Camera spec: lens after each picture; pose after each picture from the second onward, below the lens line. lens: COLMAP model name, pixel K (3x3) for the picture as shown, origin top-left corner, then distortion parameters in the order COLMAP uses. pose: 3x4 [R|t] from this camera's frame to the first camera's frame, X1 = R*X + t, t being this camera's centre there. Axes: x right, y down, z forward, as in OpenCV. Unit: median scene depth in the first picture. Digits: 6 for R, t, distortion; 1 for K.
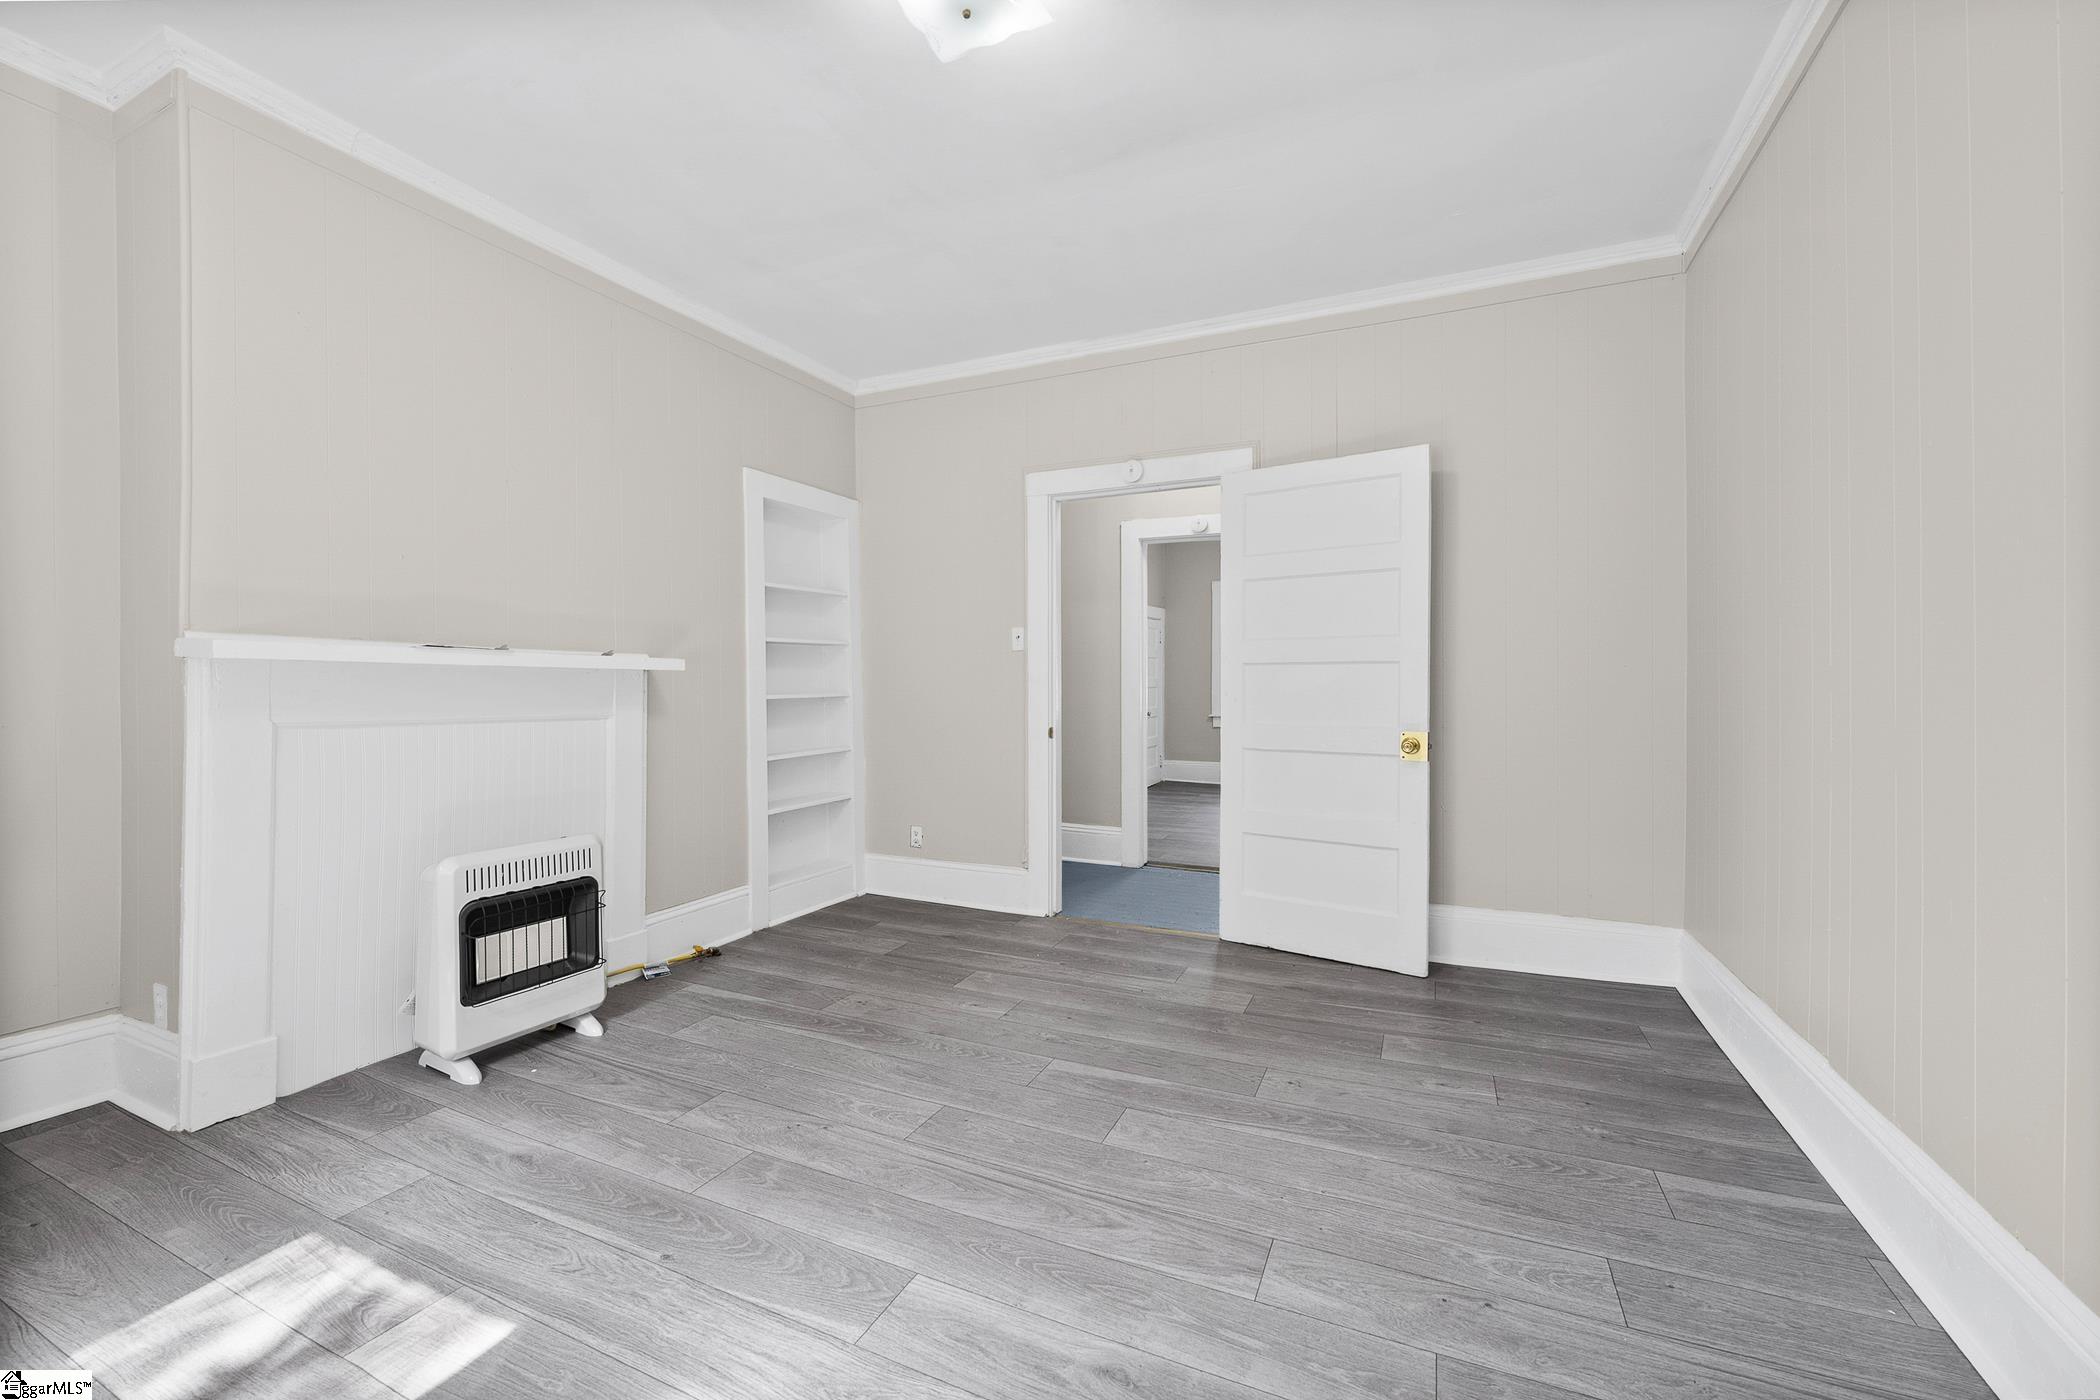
lens RADIAL K [[839.2, 0, 1049.2], [0, 839.2, 691.8], [0, 0, 1]] dist [-0.001187, -0.000068]
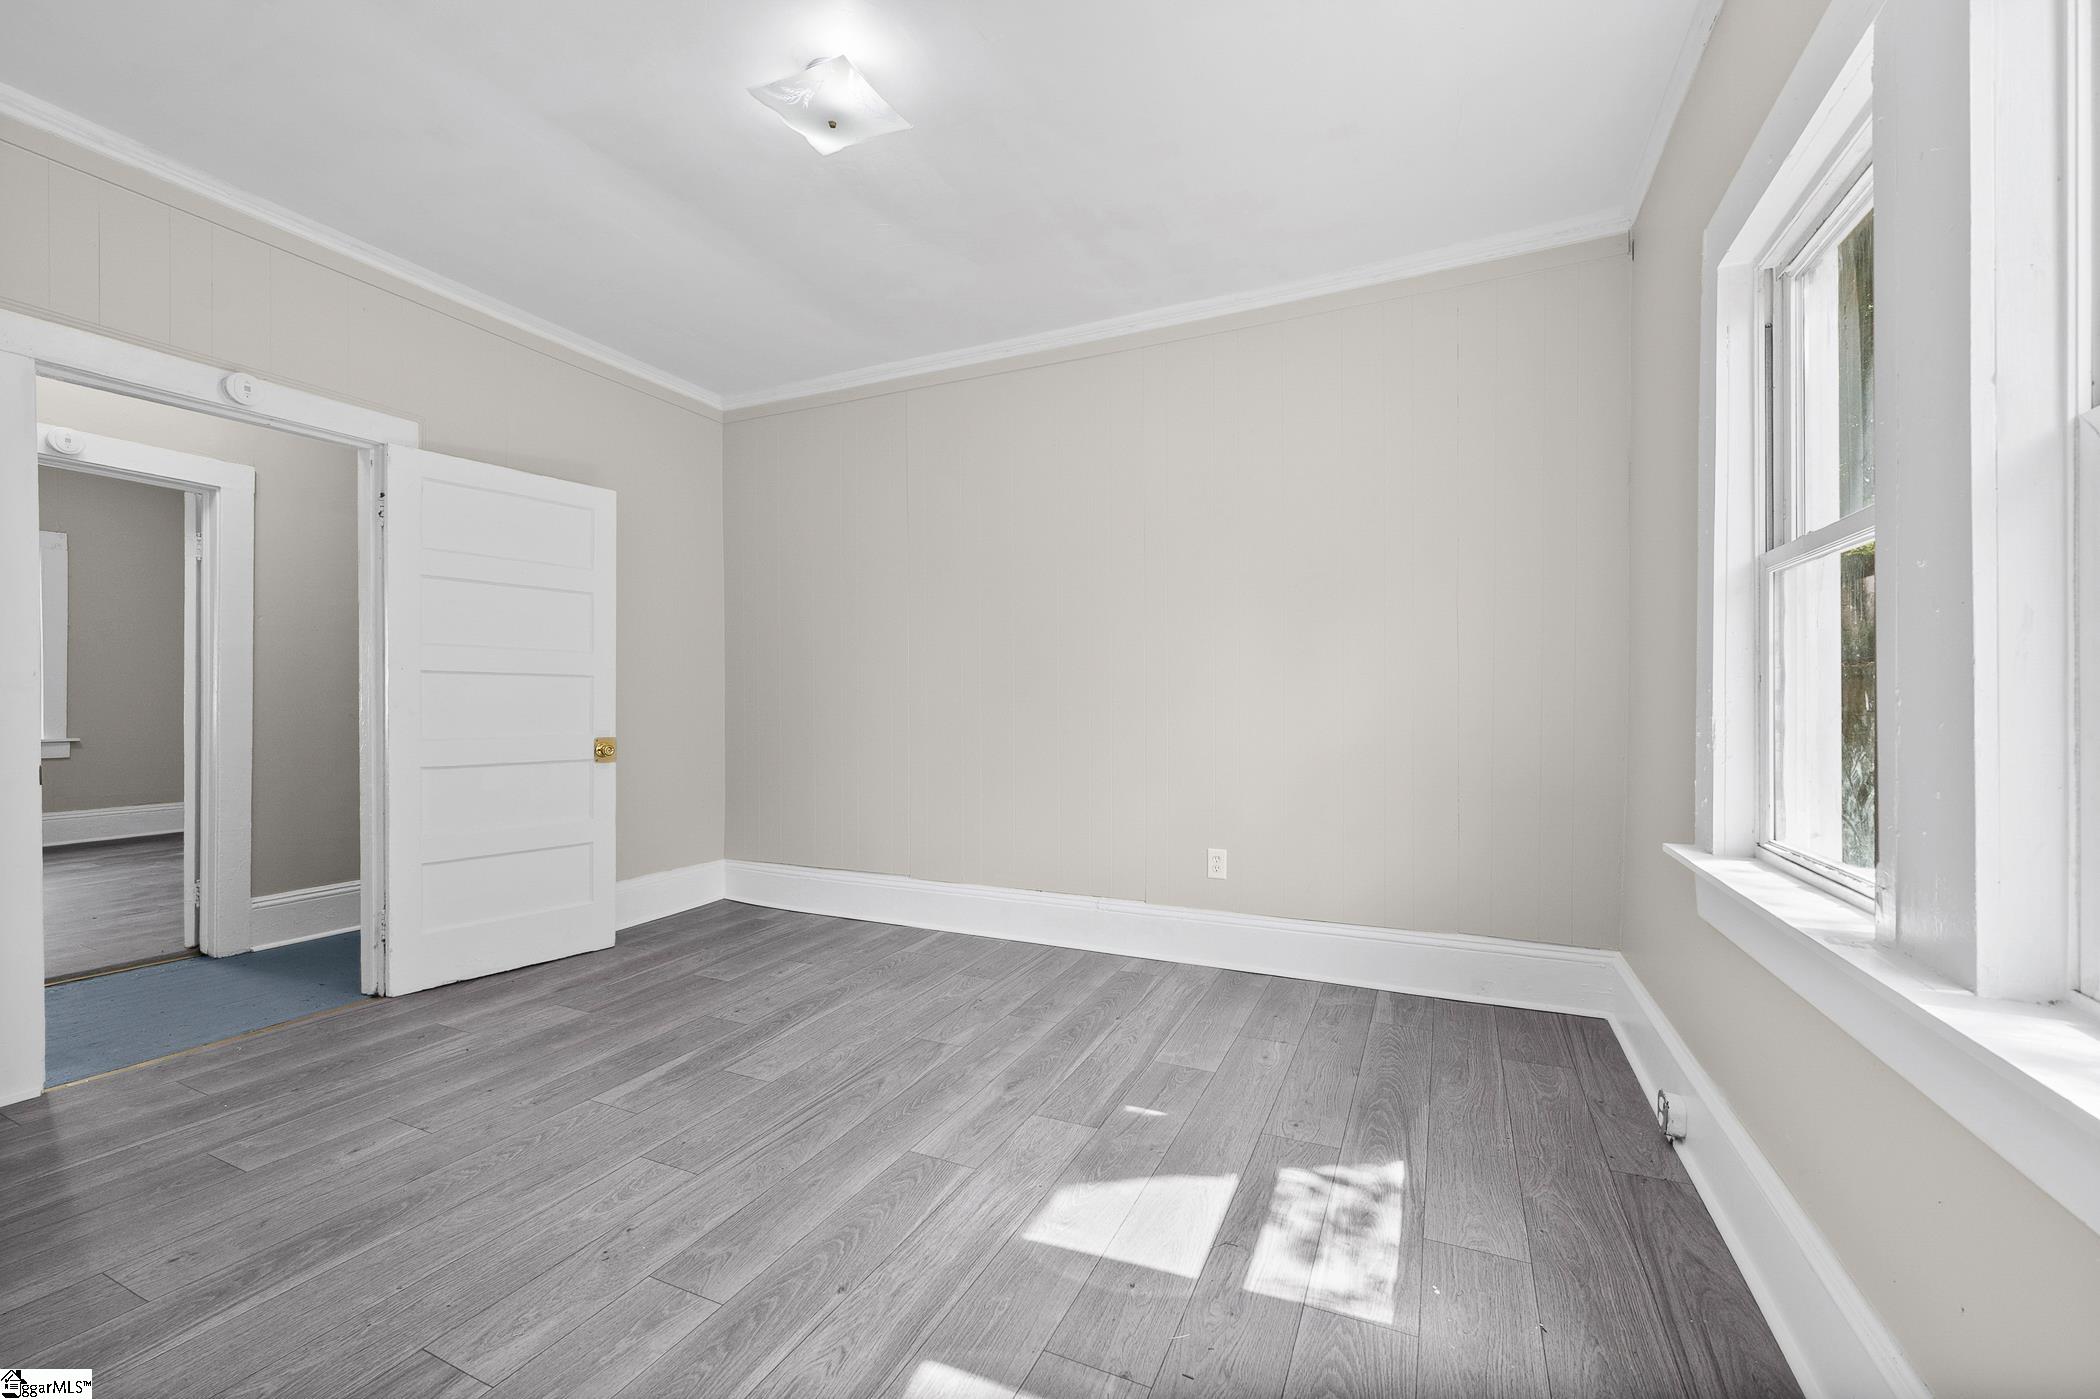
lens RADIAL K [[847.7, 0, 1047.3], [0, 847.7, 708.1], [0, 0, 1]] dist [0.000442, 0.000066]
pose [[0.005423, -0.007271, 0.999959, -0.871491], [0.001759, 0.999972, 0.007261, 0.000889], [-0.999984, 0.001720, 0.005435, 0.464505]]
